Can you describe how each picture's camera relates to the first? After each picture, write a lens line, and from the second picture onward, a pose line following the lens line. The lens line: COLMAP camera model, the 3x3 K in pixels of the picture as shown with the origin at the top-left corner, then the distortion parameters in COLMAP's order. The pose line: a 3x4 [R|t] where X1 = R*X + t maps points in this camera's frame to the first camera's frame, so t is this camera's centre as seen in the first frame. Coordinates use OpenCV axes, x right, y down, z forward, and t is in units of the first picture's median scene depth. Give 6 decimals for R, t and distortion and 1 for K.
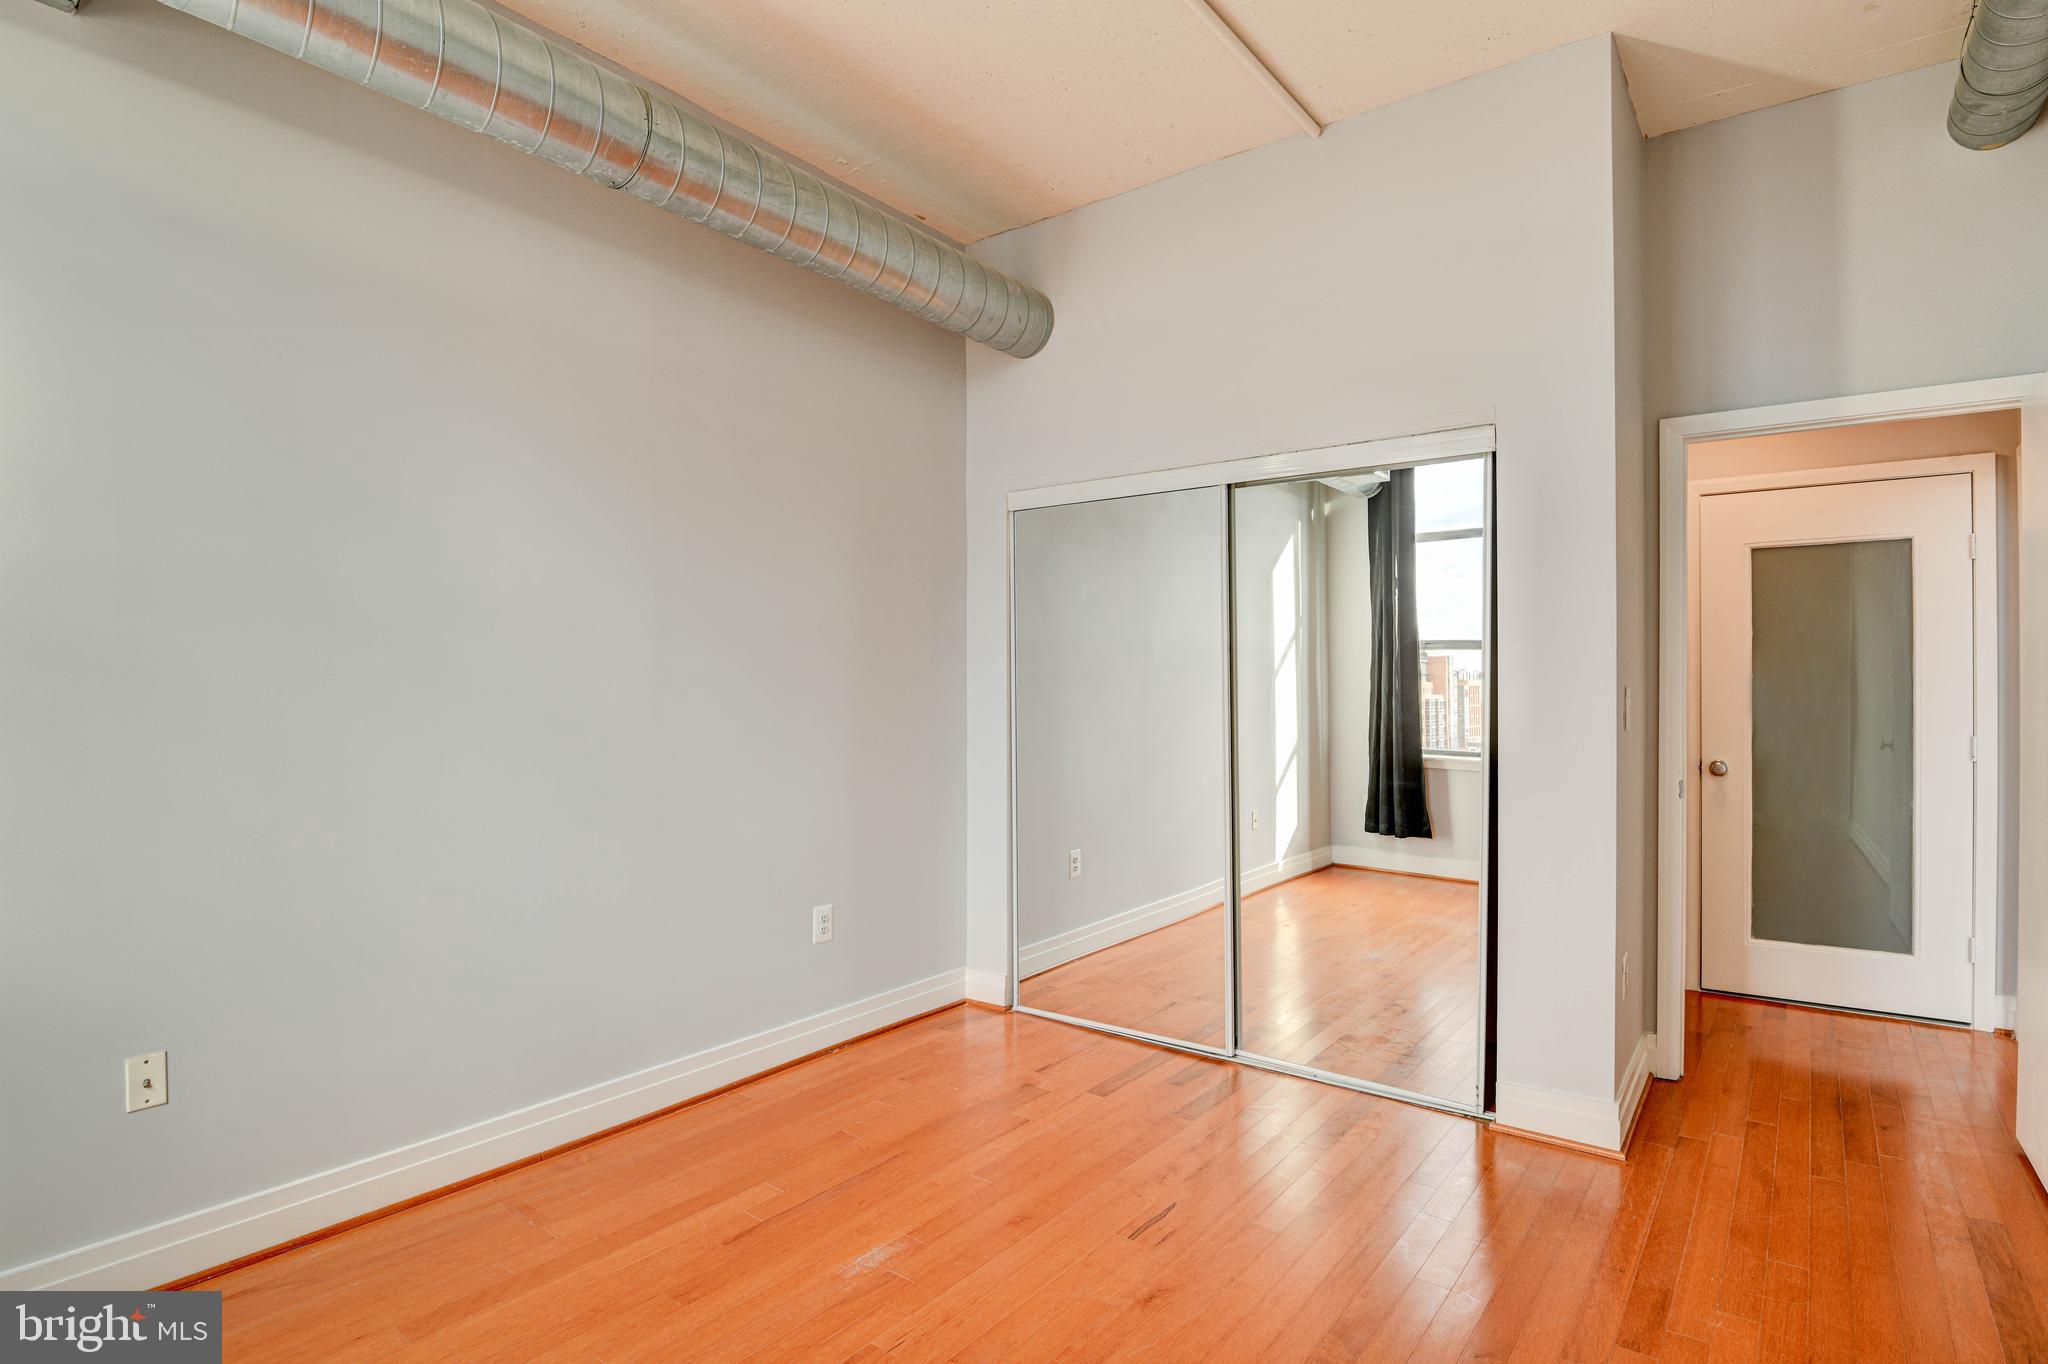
lens RADIAL K [[1046.5, 0, 1024.0], [0, 1046.5, 682.0], [0, 0, 1]] dist [-0.004230, -0.000593]
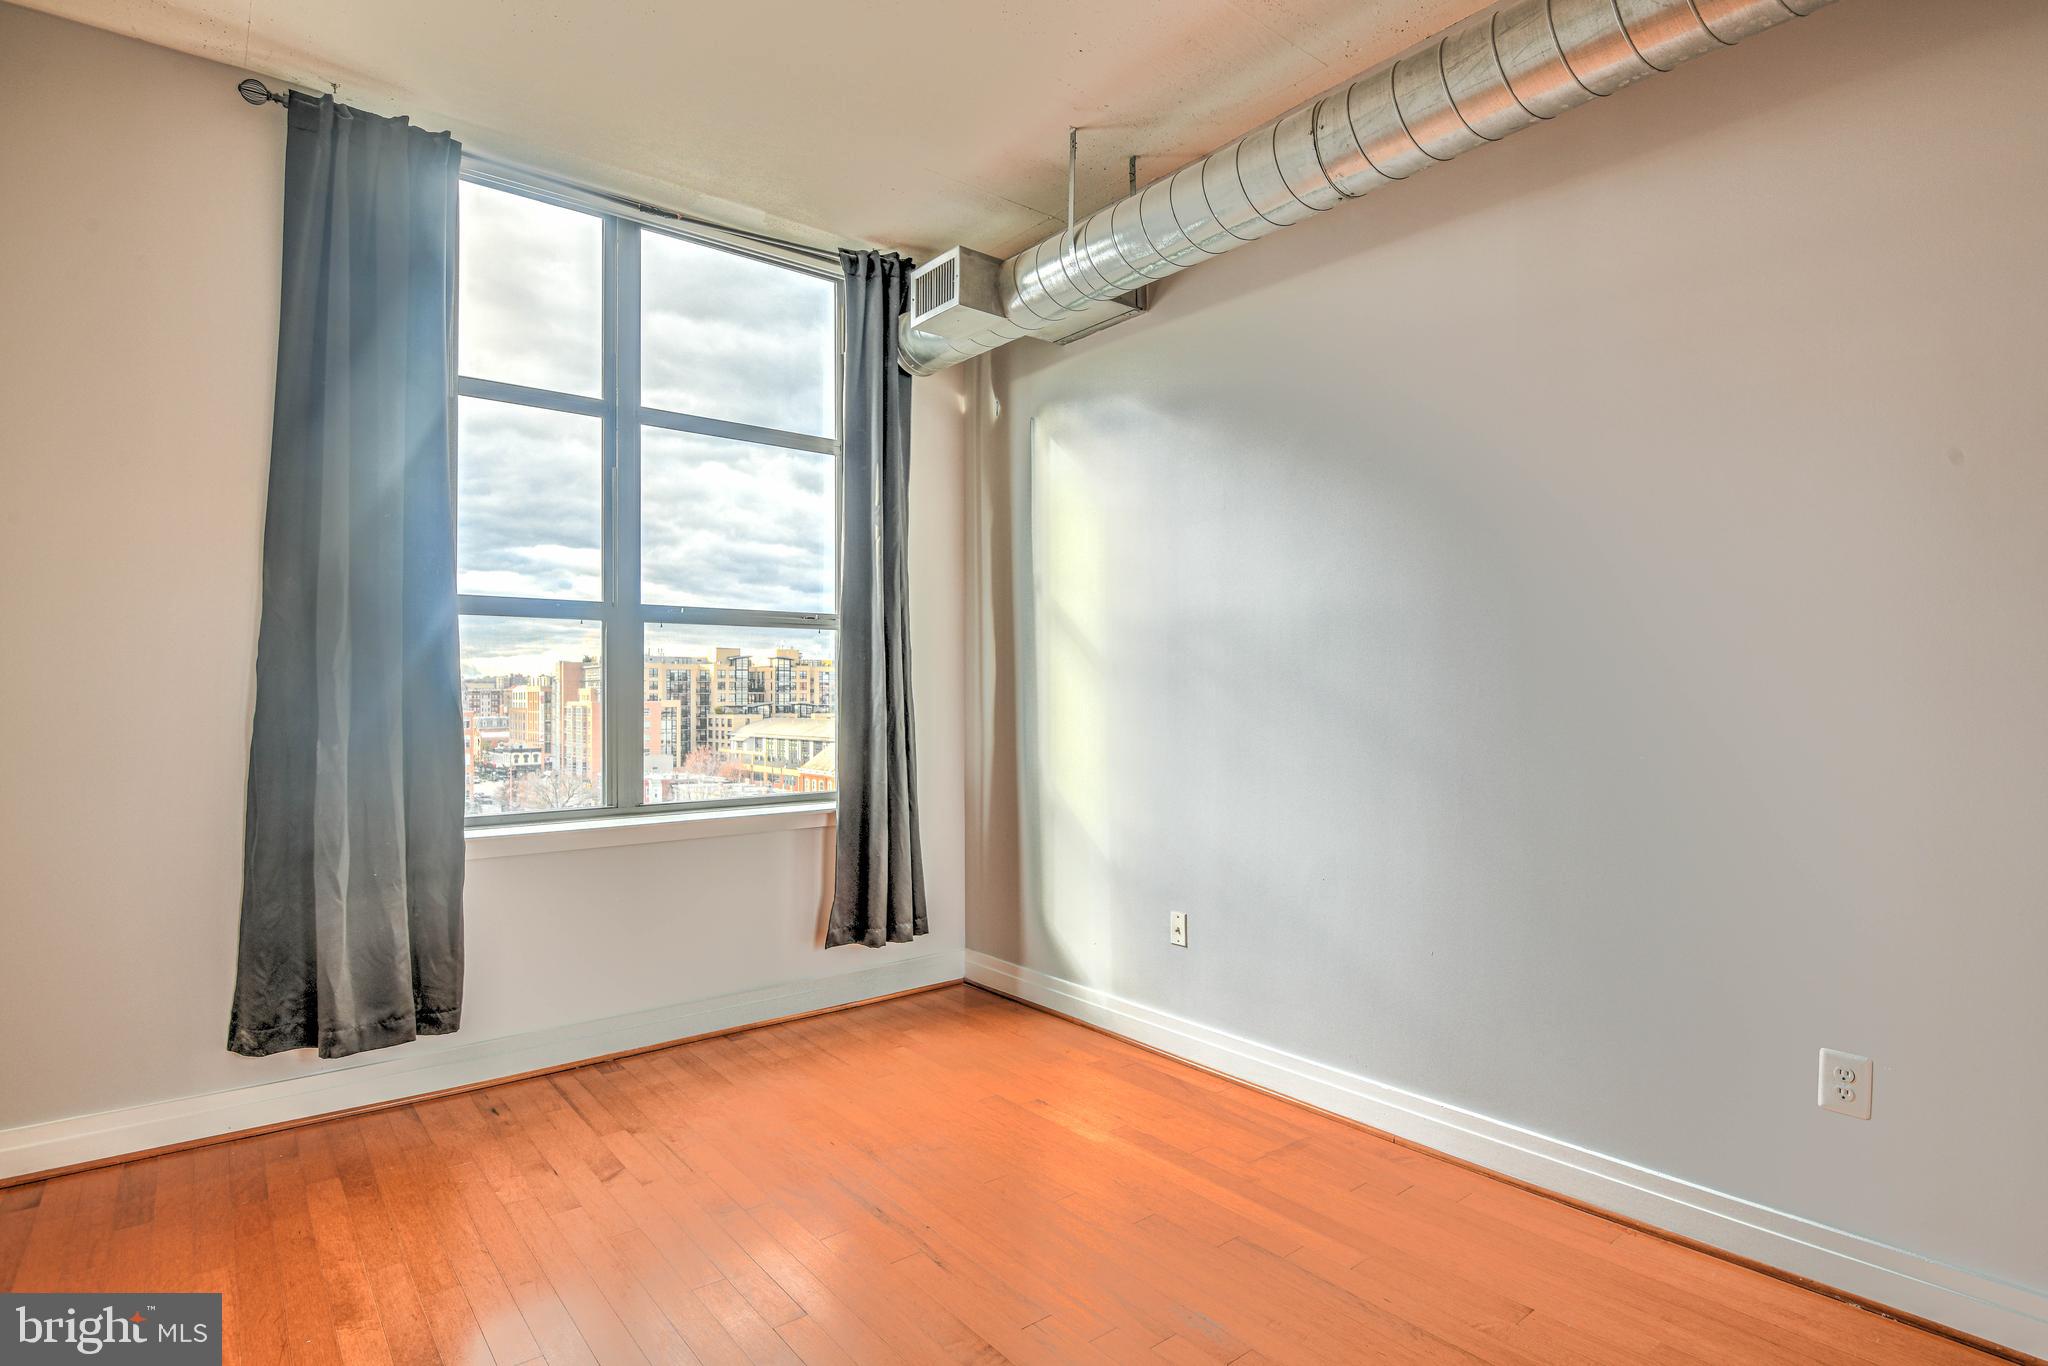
lens RADIAL K [[1001.7, 0, 1024.0], [0, 1001.7, 683.0], [0, 0, 1]] dist [-0.002520, -0.000268]
pose [[-0.204819, -0.013013, -0.978713, 0.655610], [0.005061, 0.999884, -0.014353, 0.013208], [0.978787, -0.007893, -0.204729, 0.928966]]
